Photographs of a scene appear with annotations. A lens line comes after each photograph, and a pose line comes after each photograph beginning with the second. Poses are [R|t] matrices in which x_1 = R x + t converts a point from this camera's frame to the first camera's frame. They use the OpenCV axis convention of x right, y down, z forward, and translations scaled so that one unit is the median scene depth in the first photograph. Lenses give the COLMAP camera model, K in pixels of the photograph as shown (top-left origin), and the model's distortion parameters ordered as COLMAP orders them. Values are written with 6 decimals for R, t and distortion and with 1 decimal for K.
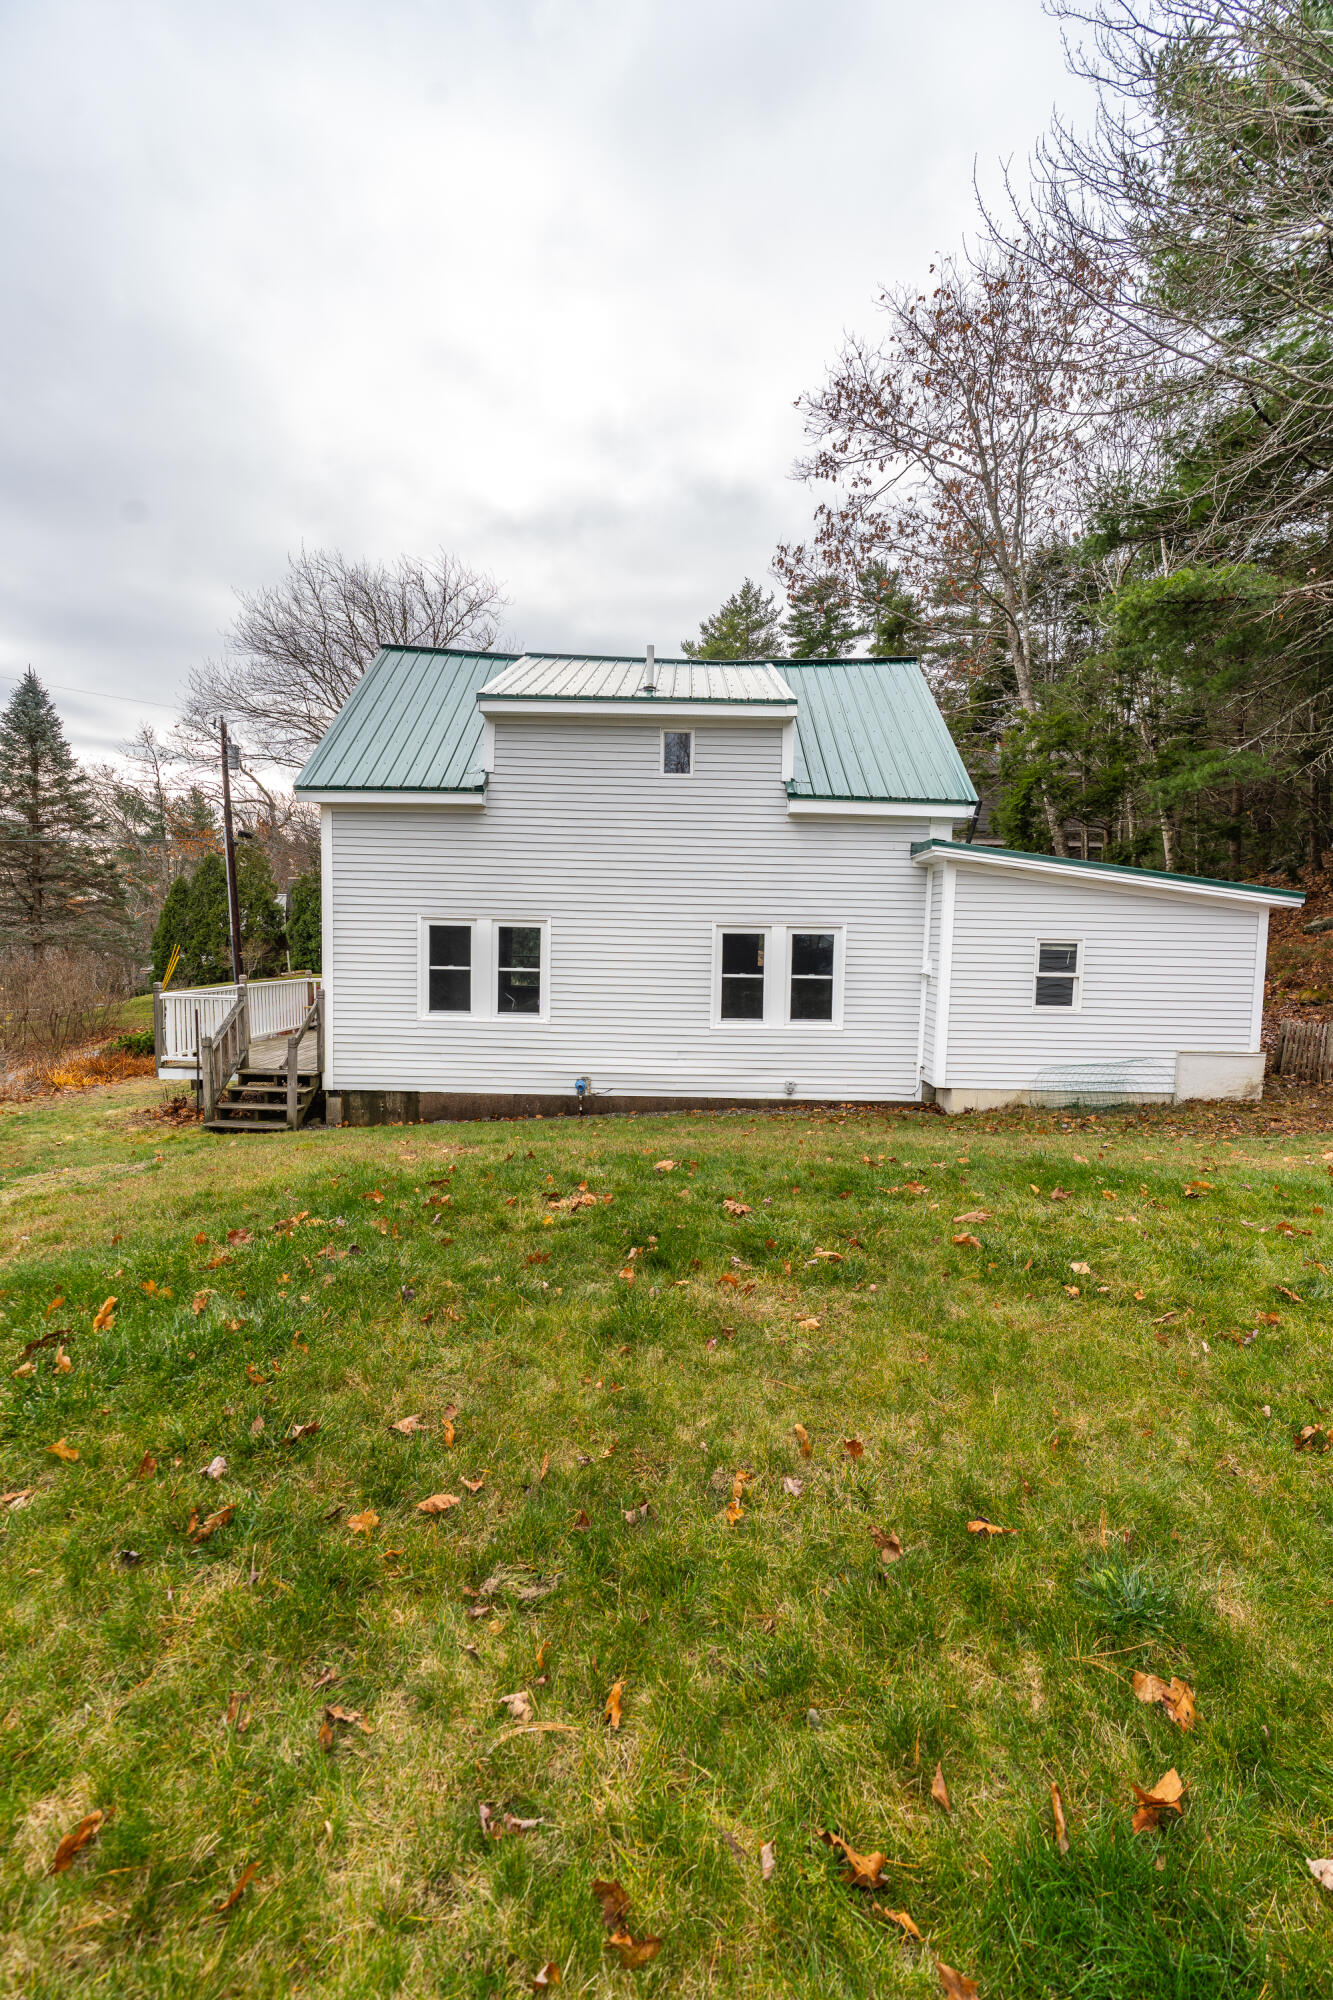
lens RADIAL K [[896.2, 0, 666.7], [0, 896.2, 1007.1], [0, 0, 1]] dist [-0.010017, 0.001075]
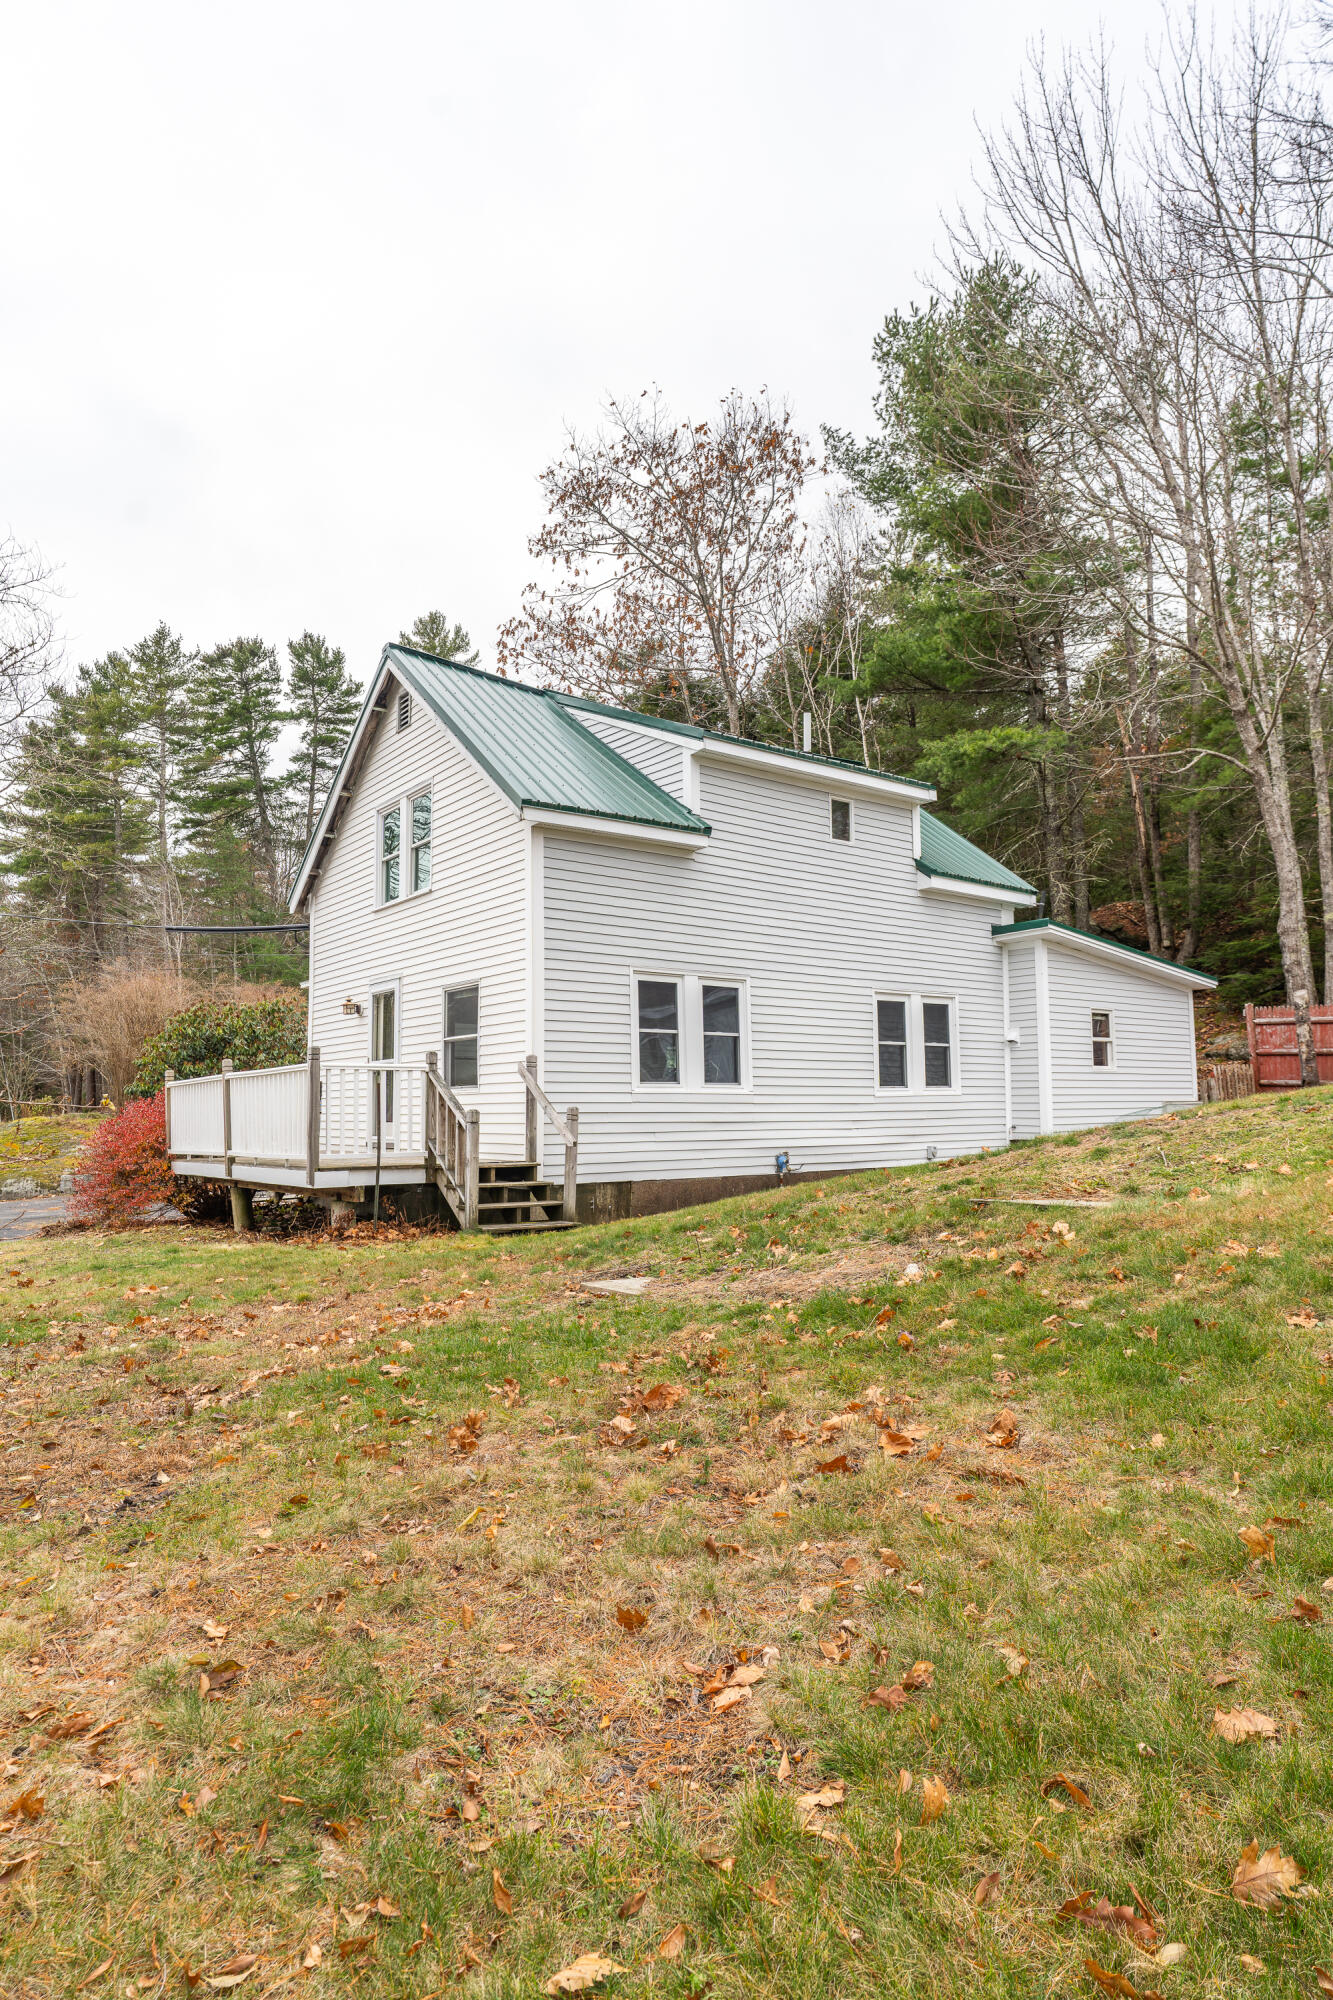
lens RADIAL K [[1161.4, 0, 665.1], [0, 1161.4, 1007.9], [0, 0, 1]] dist [-0.003005, 0.002034]
pose [[0.790539, 0.026511, 0.611837, -0.912825], [0.076496, 0.986963, -0.141605, 0.091532], [-0.607615, 0.158747, 0.778205, 0.135540]]
